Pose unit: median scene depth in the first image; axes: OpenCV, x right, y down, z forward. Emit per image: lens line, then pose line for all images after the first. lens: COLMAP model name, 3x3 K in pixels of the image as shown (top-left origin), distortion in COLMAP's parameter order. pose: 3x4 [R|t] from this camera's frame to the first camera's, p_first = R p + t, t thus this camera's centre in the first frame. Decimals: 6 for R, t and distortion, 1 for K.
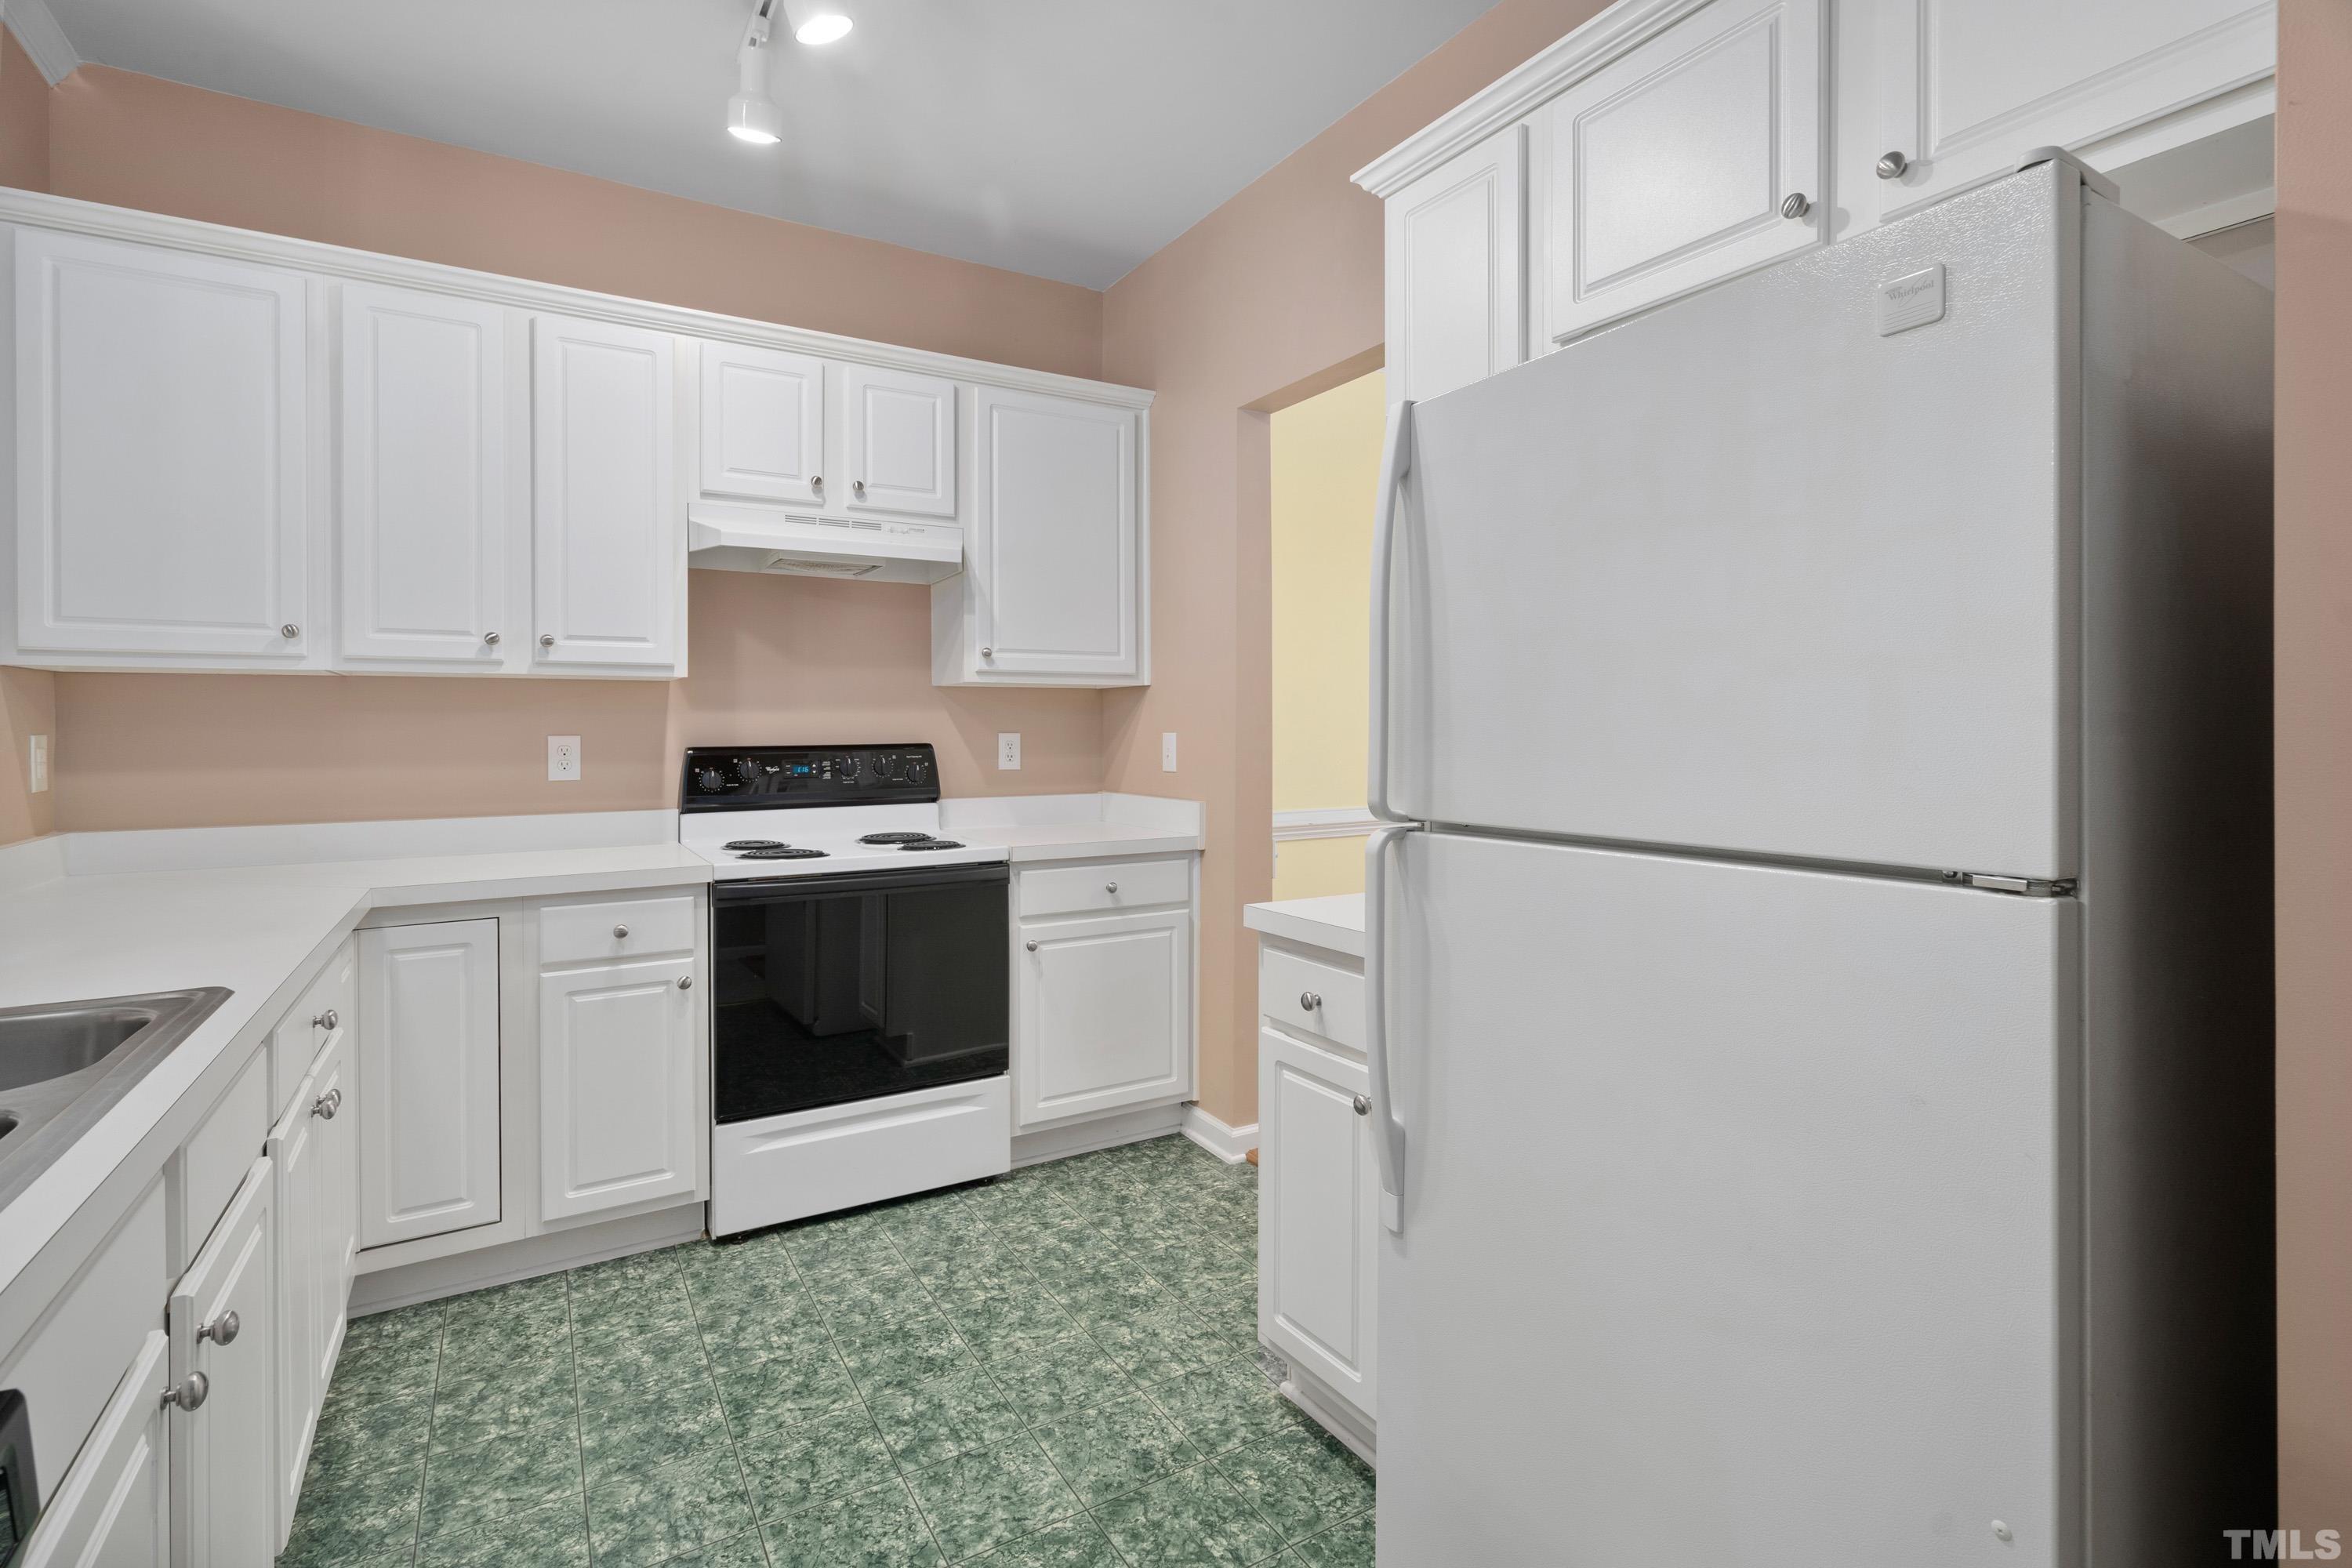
lens RADIAL K [[1084.7, 0, 1203.9], [0, 1084.7, 746.6], [0, 0, 1]] dist [-0.006138, 0.002475]
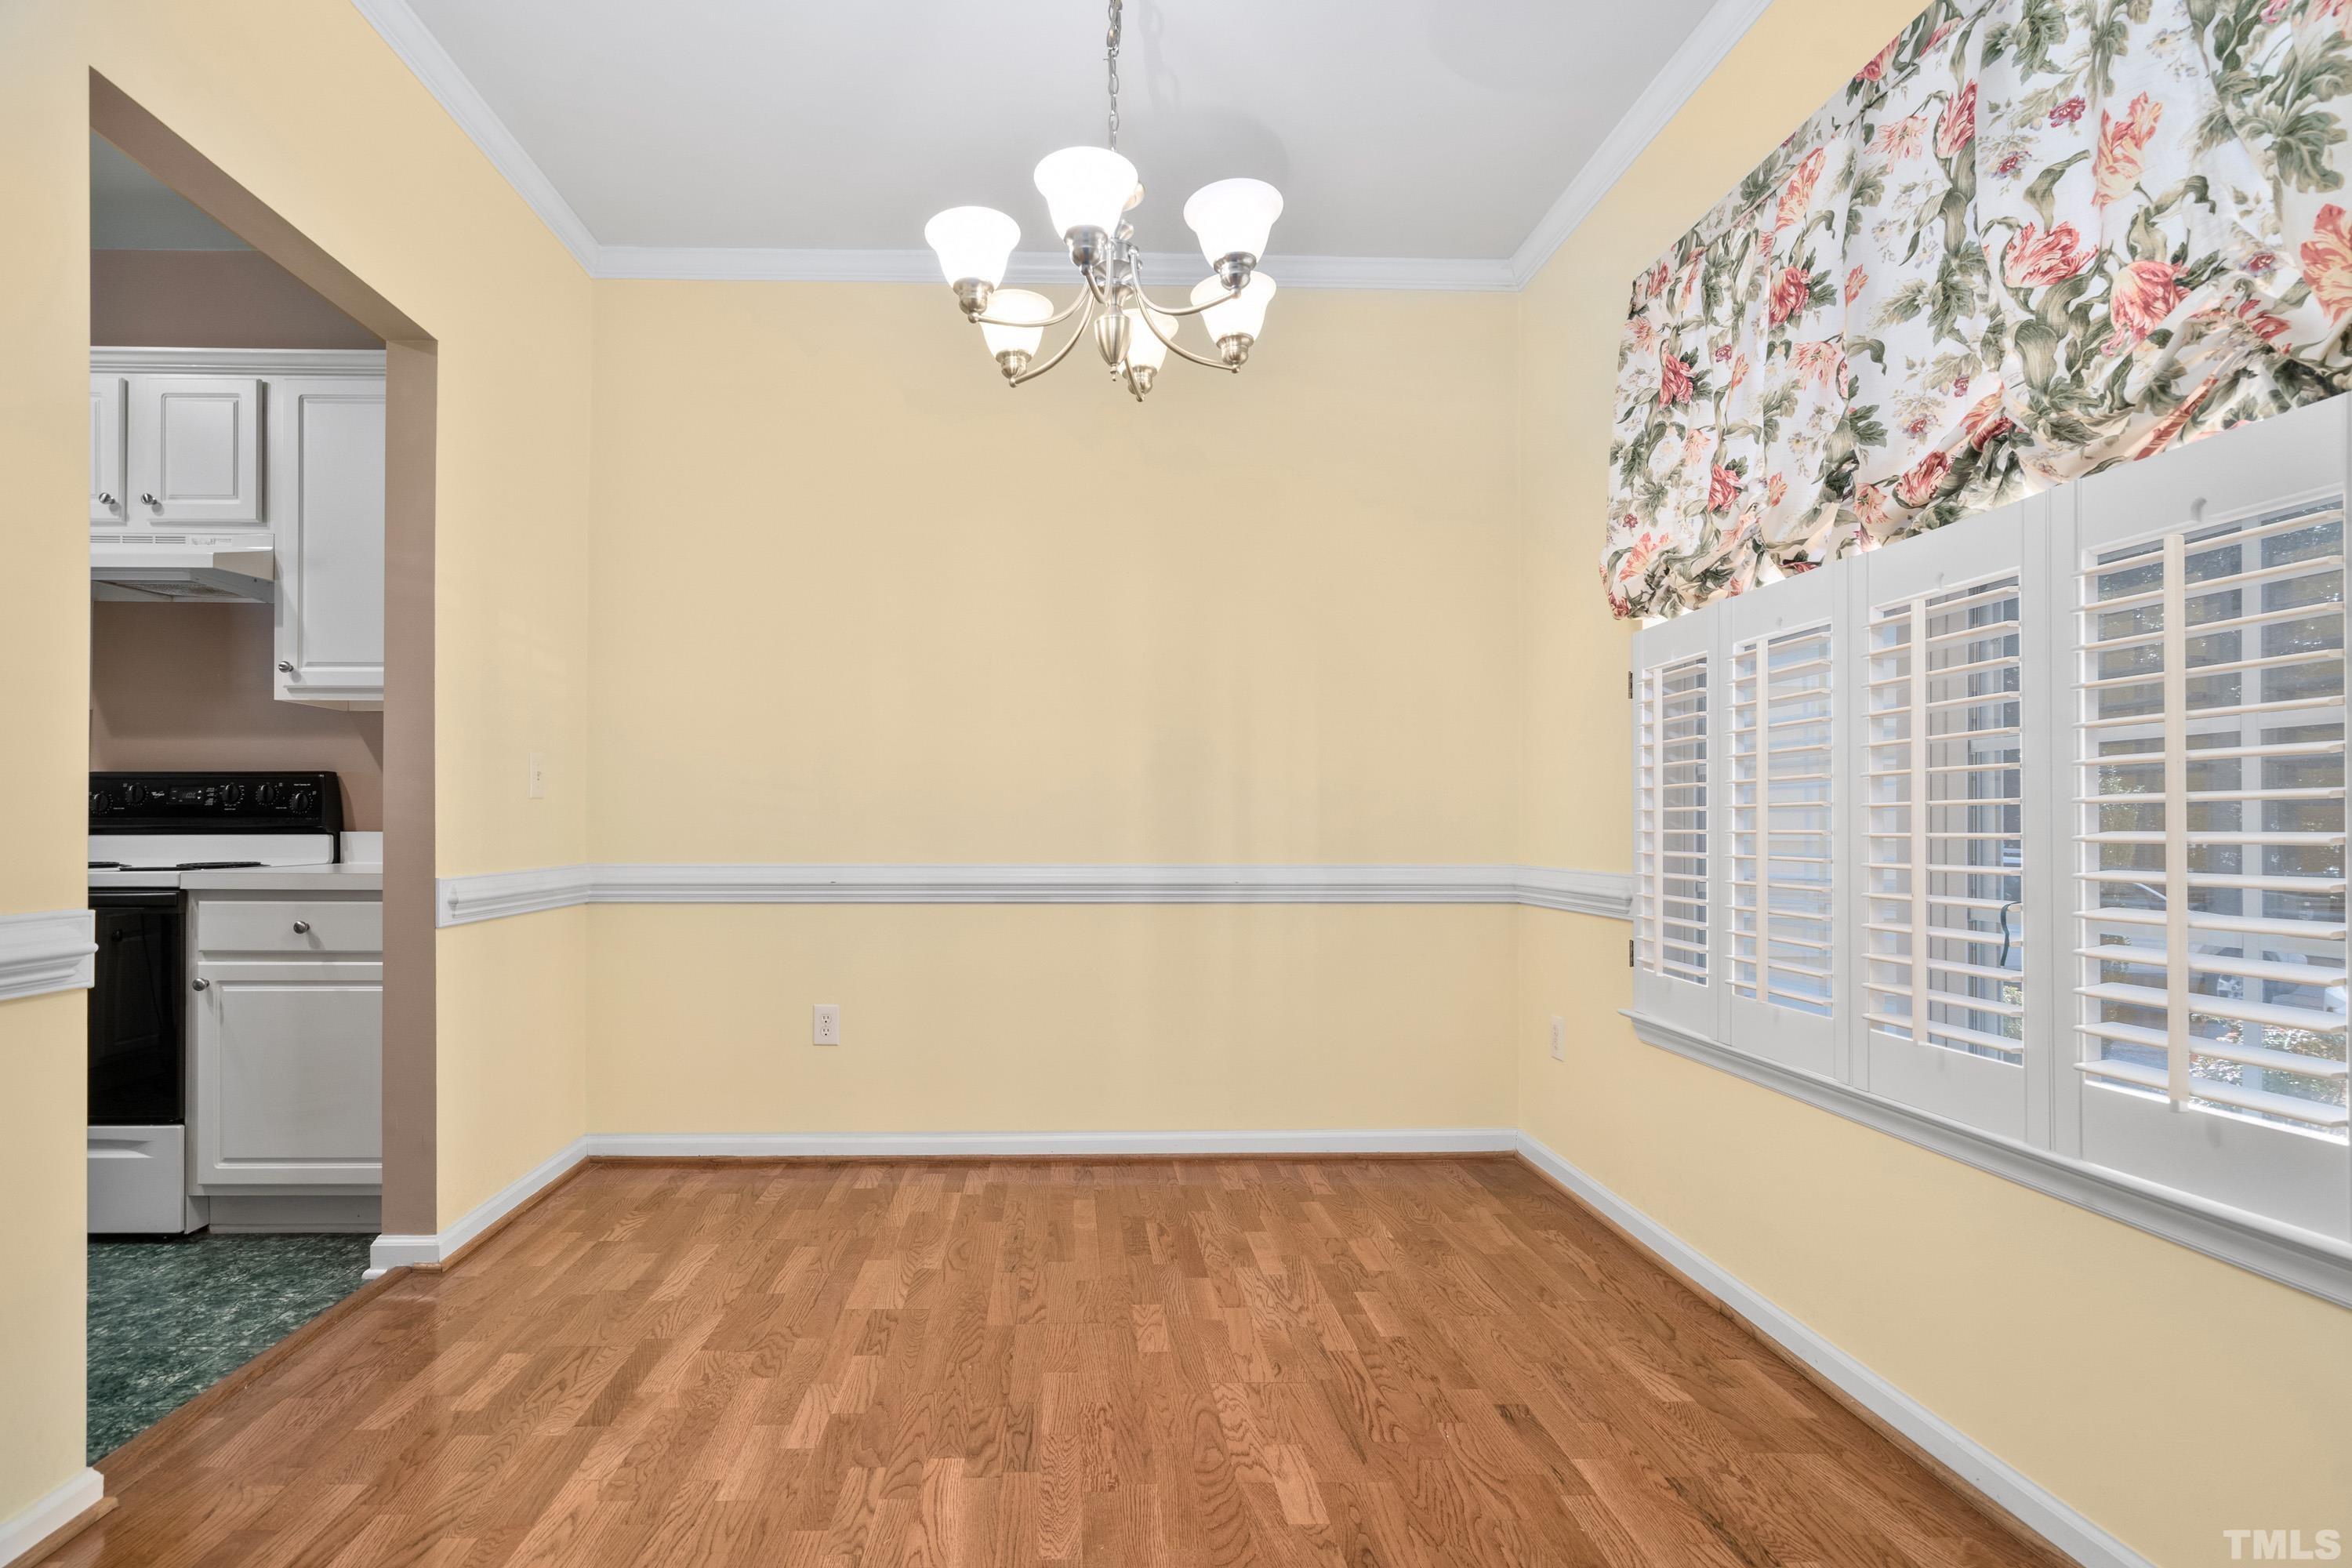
lens RADIAL K [[1084.7, 0, 1104.6], [0, 1084.7, 841.5], [0, 0, 1]] dist [-0.006138, 0.002475]
pose [[0.869804, 0.017196, -0.493097, 0.890209], [-0.019754, 0.999805, 0.000022, 0.049308], [0.493001, 0.009721, 0.869974, 0.568705]]
